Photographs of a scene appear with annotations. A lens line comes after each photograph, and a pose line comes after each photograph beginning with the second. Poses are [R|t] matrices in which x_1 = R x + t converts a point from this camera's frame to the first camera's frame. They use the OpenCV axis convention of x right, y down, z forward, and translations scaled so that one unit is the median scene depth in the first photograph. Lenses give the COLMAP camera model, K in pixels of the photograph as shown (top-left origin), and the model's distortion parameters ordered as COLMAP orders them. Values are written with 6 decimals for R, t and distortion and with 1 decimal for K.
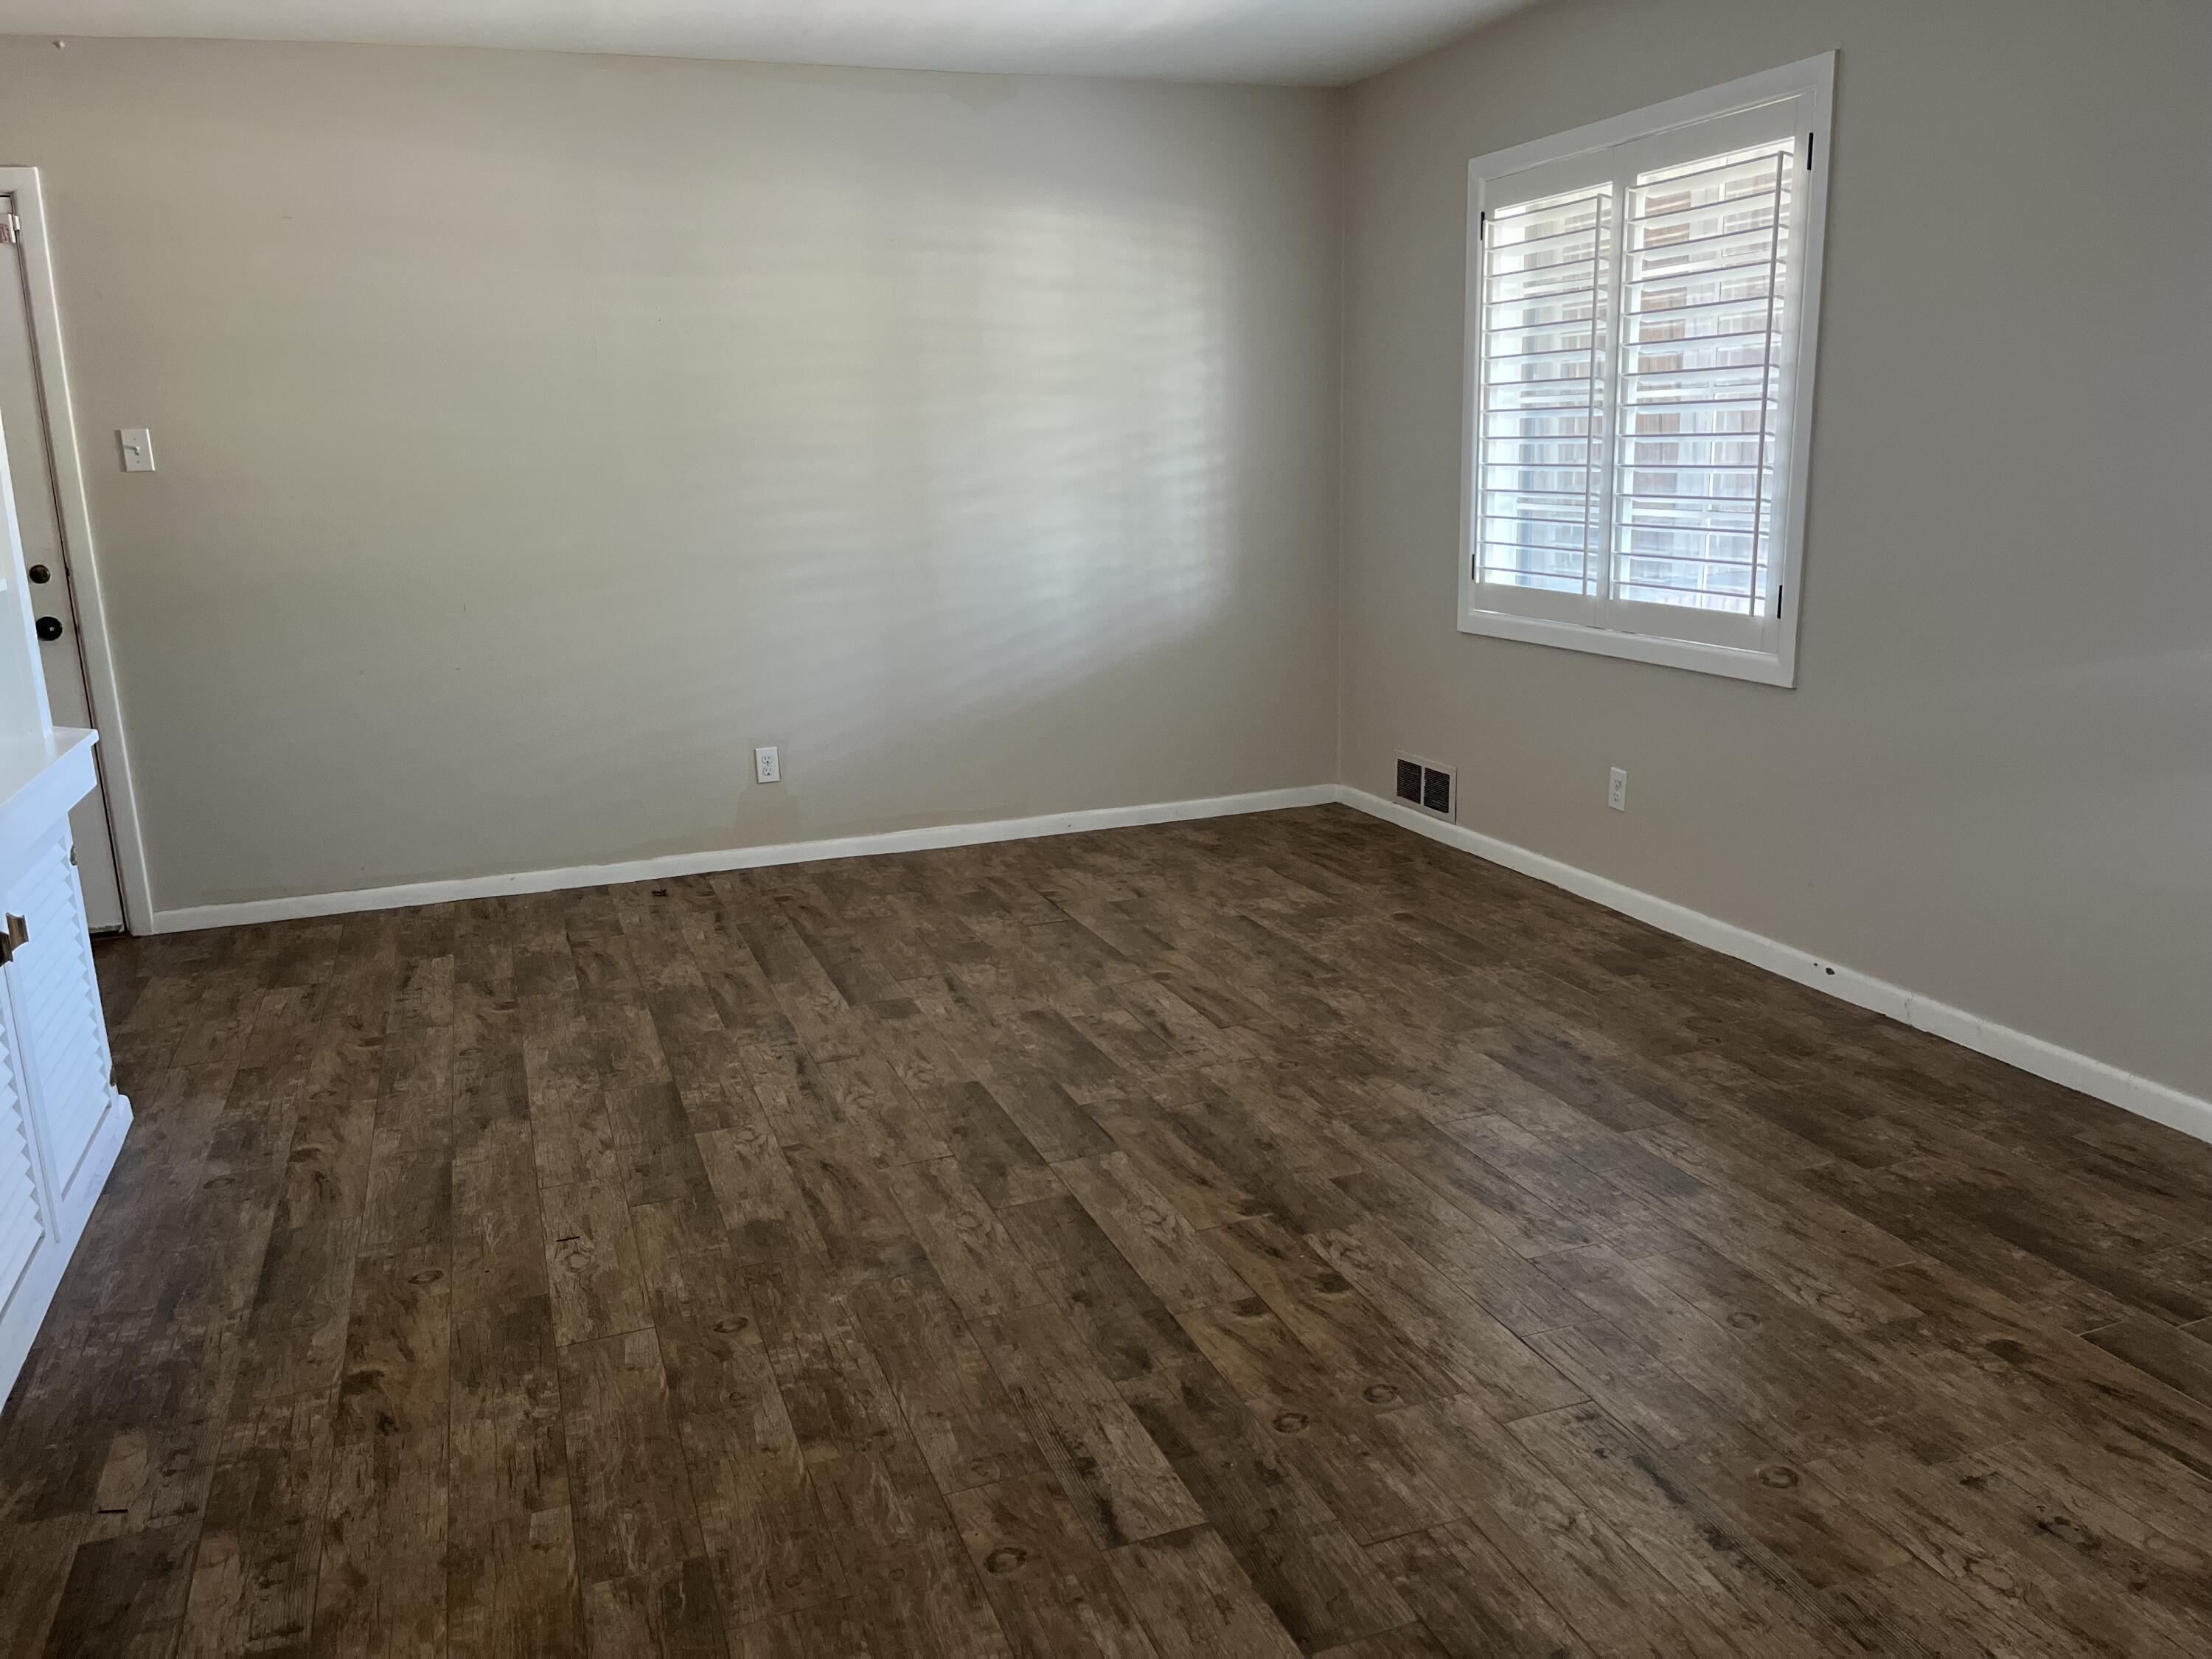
lens RADIAL K [[1699.7, 0, 1095.8], [0, 1699.7, 826.6], [0, 0, 1]] dist [0.065987, -0.091996]
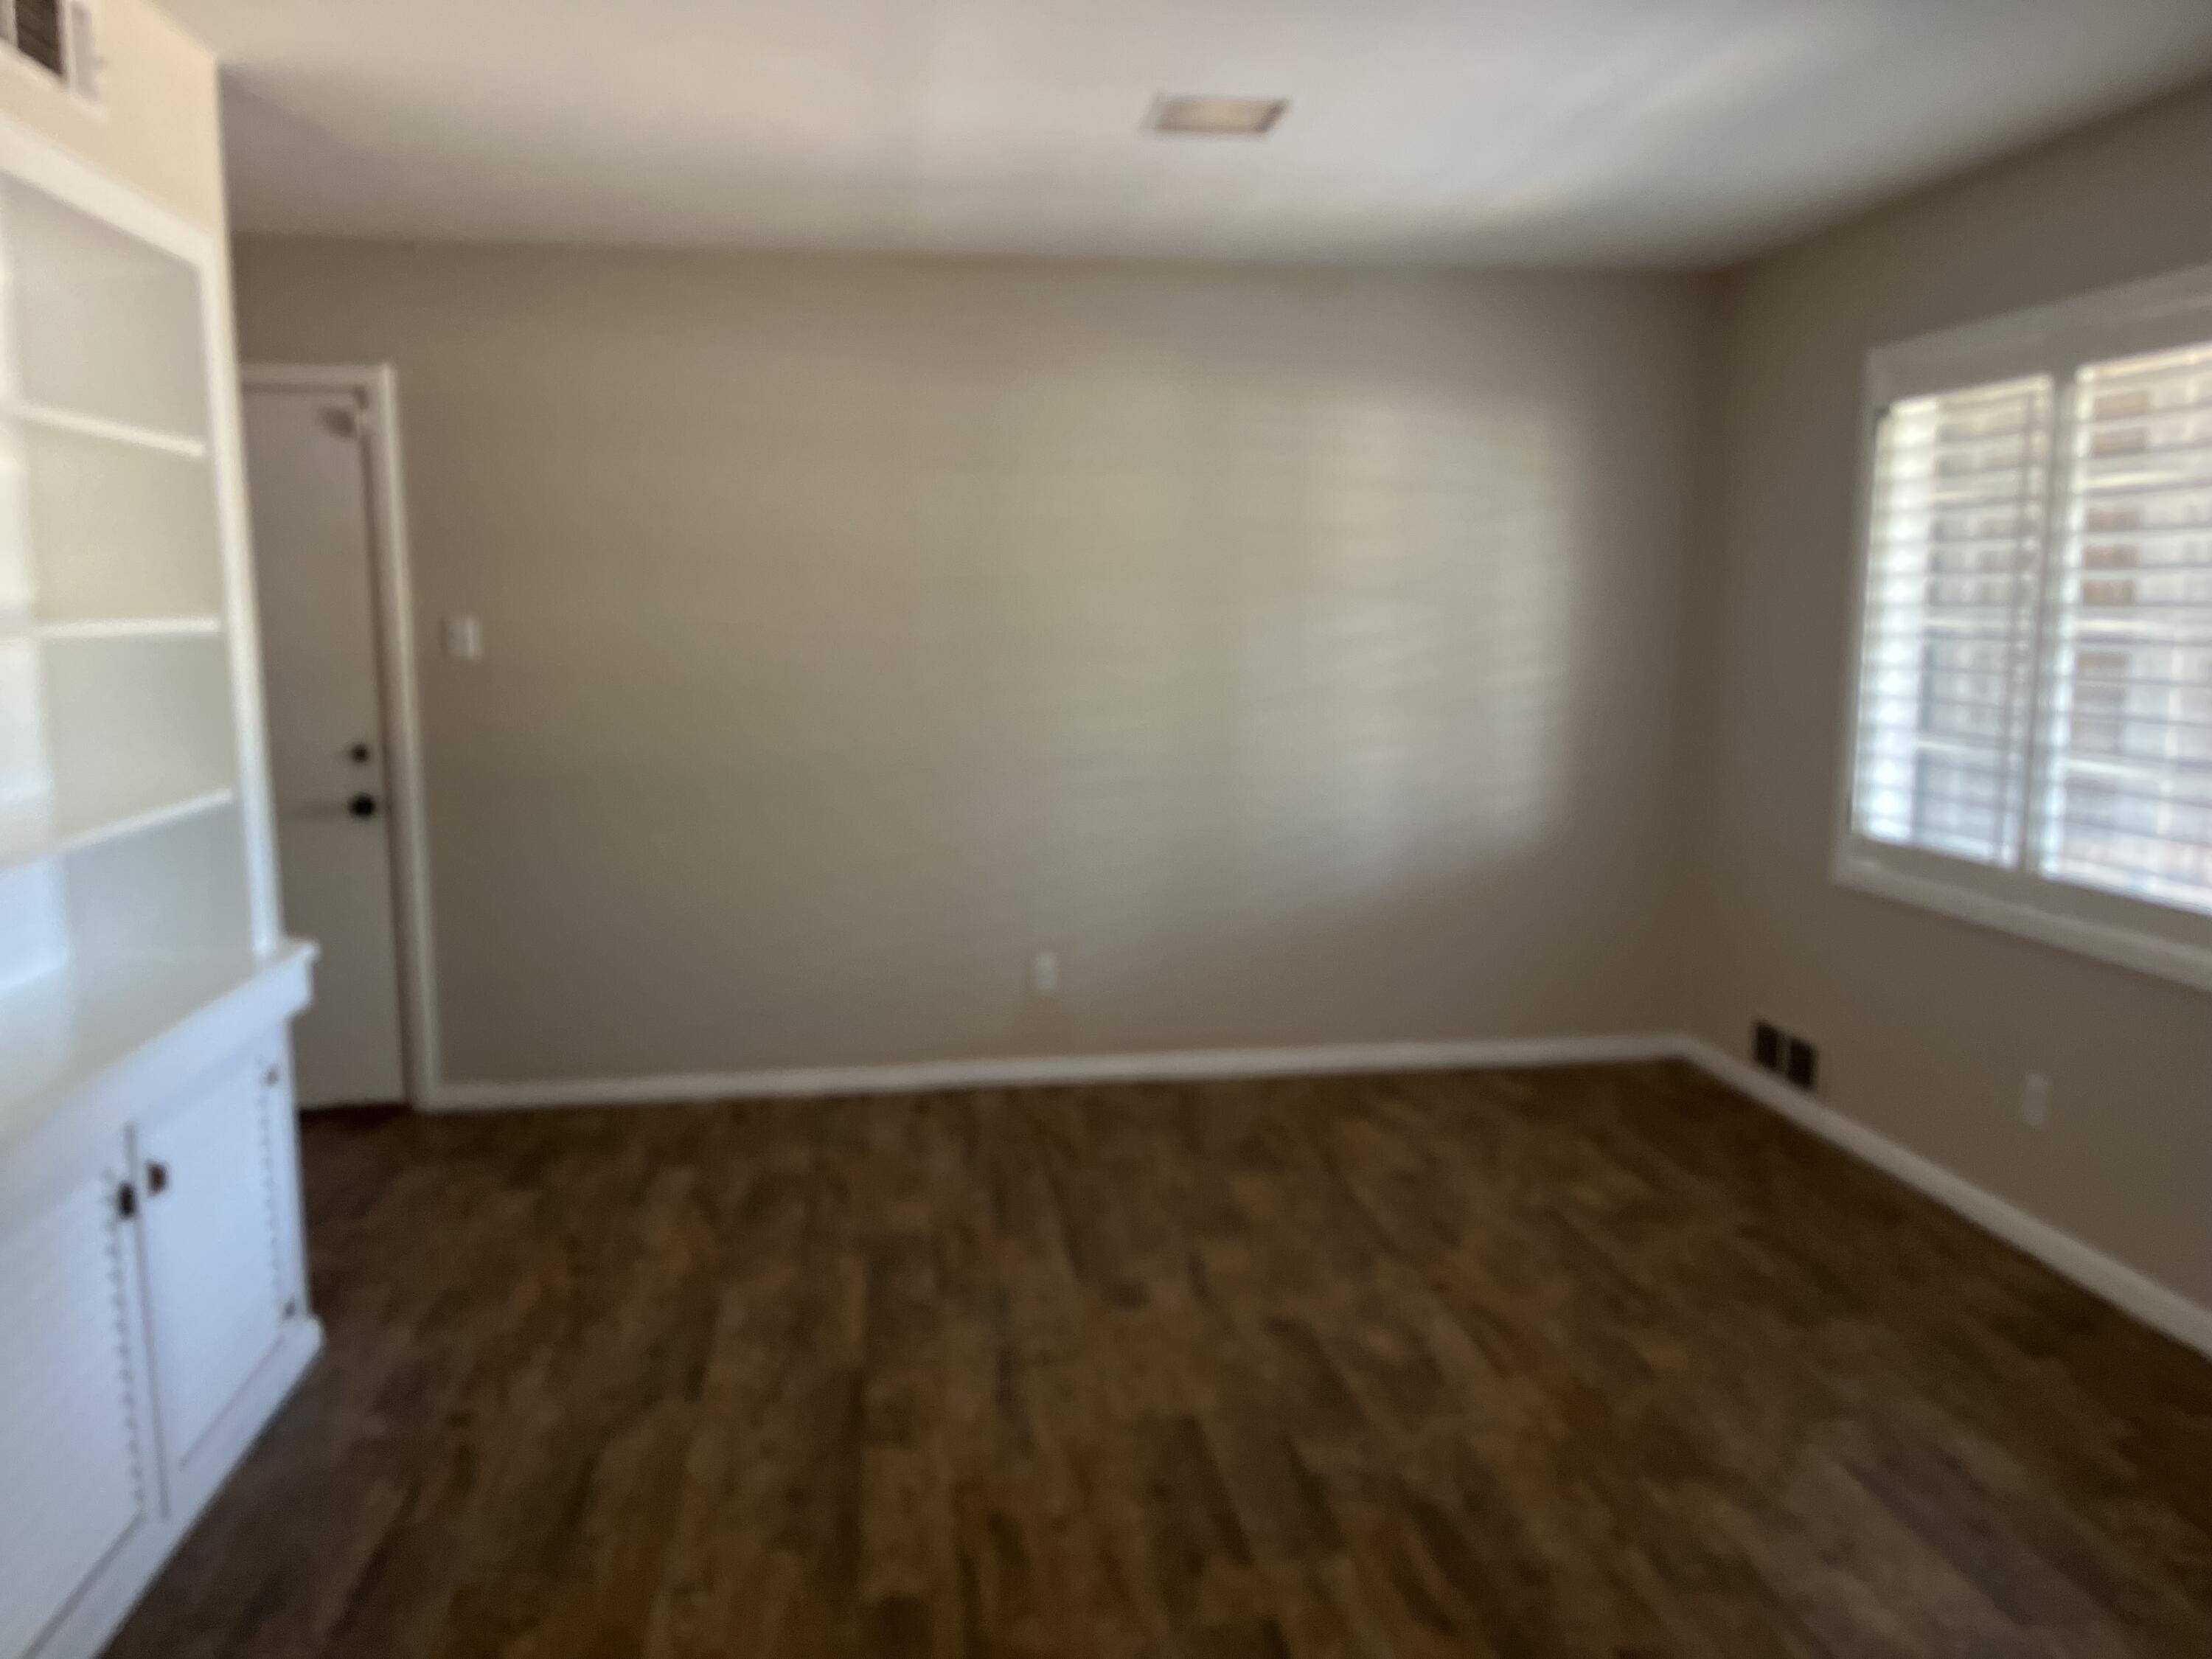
lens RADIAL K [[1656.2, 0, 1106.0], [0, 1656.2, 829.5], [0, 0, 1]] dist [0.072893, -0.078392]
pose [[0.976129, 0.055317, -0.210029, 0.039038], [-0.072674, 0.994468, -0.075838, -0.064304], [0.204672, 0.089291, 0.974749, 0.131403]]
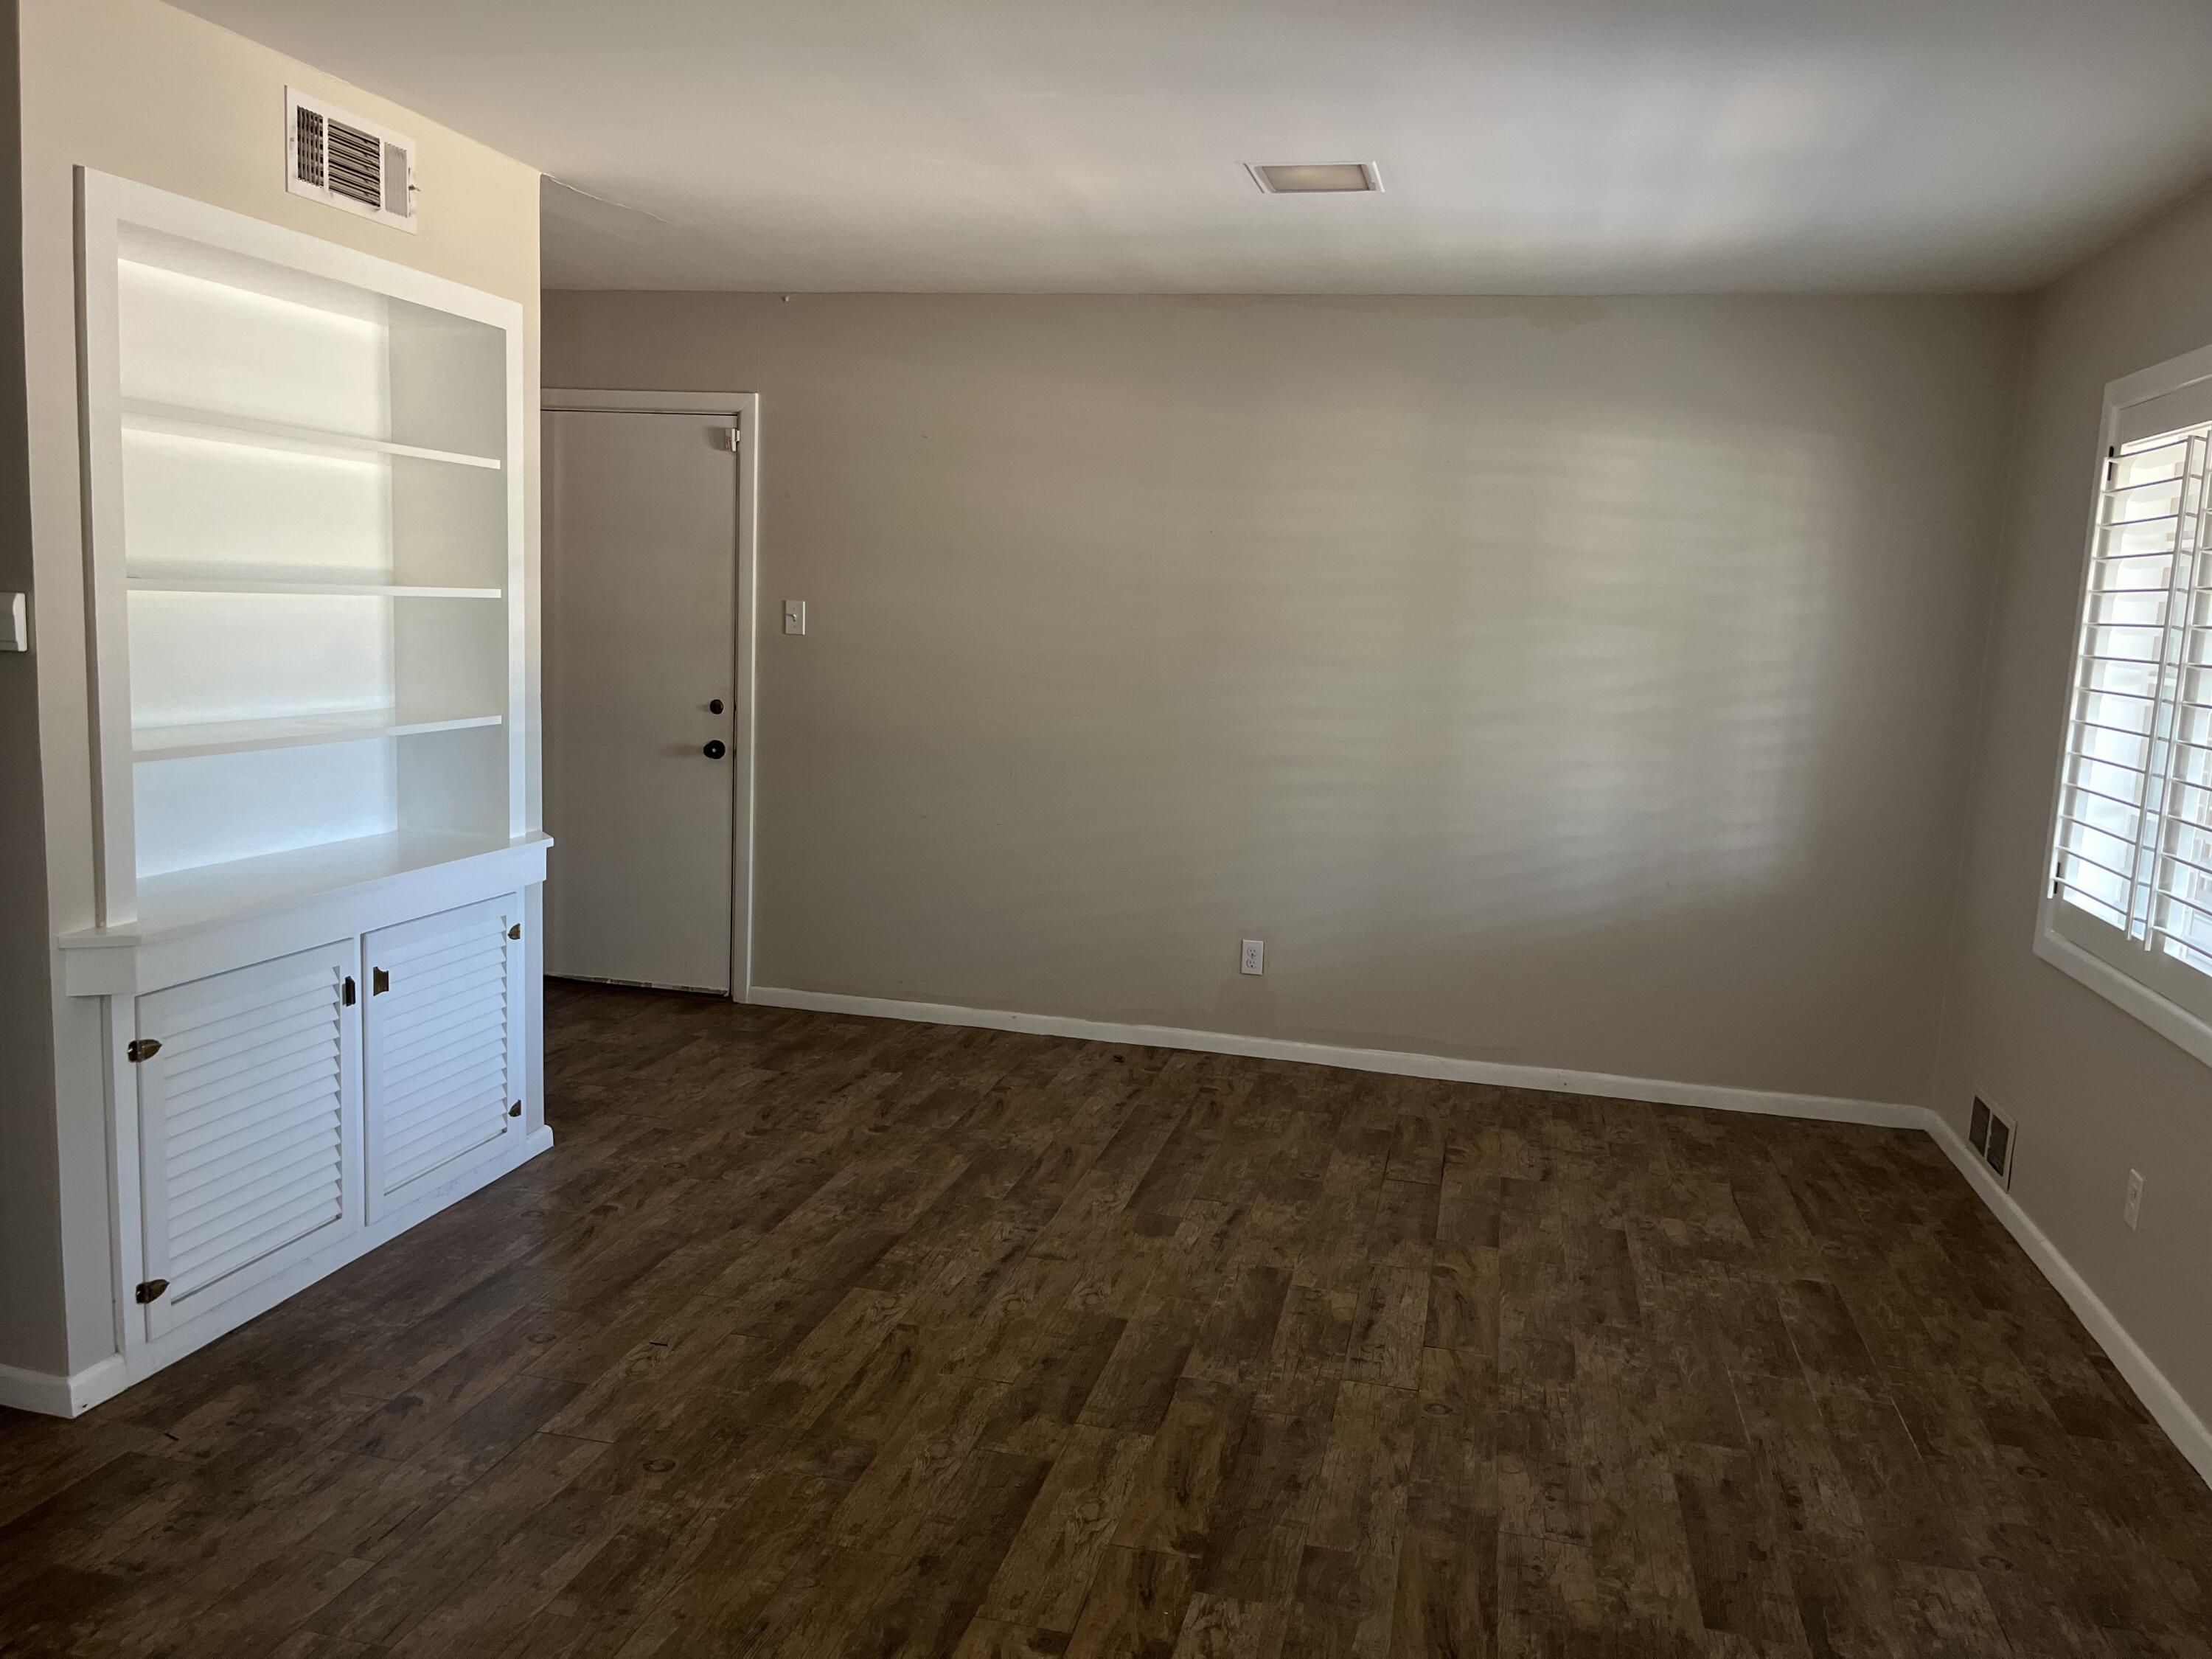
lens RADIAL K [[1699.7, 0, 1095.8], [0, 1699.7, 826.6], [0, 0, 1]] dist [0.065987, -0.091996]
pose [[0.828096, 0.141816, -0.542352, 0.348193], [-0.191076, 0.980942, -0.035247, -0.076431], [0.527017, 0.132818, 0.839412, 0.114367]]
